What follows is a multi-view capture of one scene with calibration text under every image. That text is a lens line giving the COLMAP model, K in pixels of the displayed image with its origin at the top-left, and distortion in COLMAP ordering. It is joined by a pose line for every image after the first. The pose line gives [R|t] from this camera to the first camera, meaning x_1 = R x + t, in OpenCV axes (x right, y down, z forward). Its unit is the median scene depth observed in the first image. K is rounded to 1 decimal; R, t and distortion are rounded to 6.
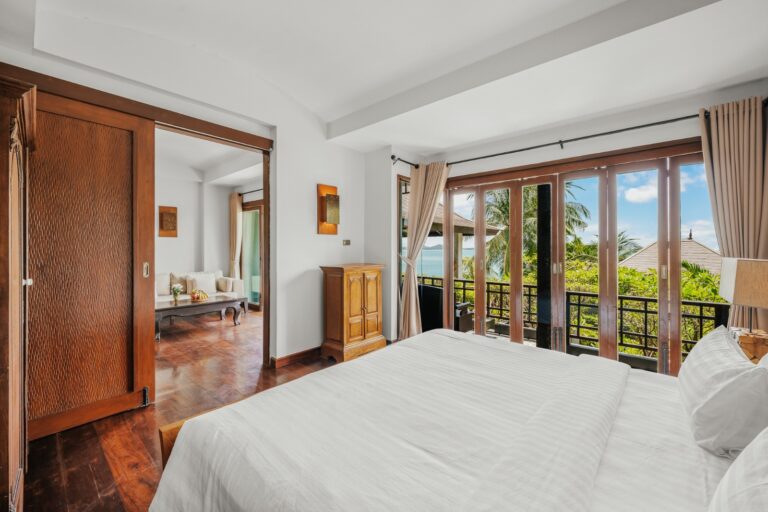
lens RADIAL K [[318.0, 0, 384.0], [0, 318.0, 256.0], [0, 0, 1]] dist [-0.000162, -0.000154]
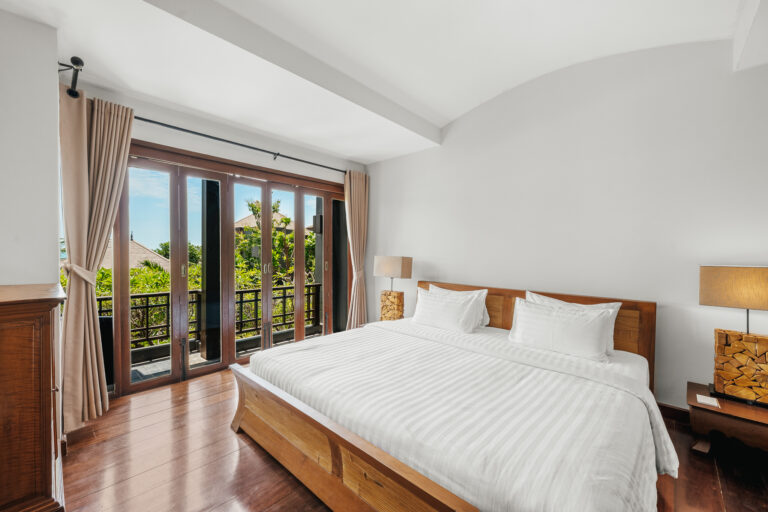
lens RADIAL K [[318.0, 0, 384.0], [0, 318.0, 256.0], [0, 0, 1]] dist [-0.000162, -0.000154]
pose [[0.026390, -0.015417, 0.999533, -0.442429], [0.001262, 0.999881, 0.015389, -0.018814], [-0.999651, 0.000855, 0.026406, 0.496358]]
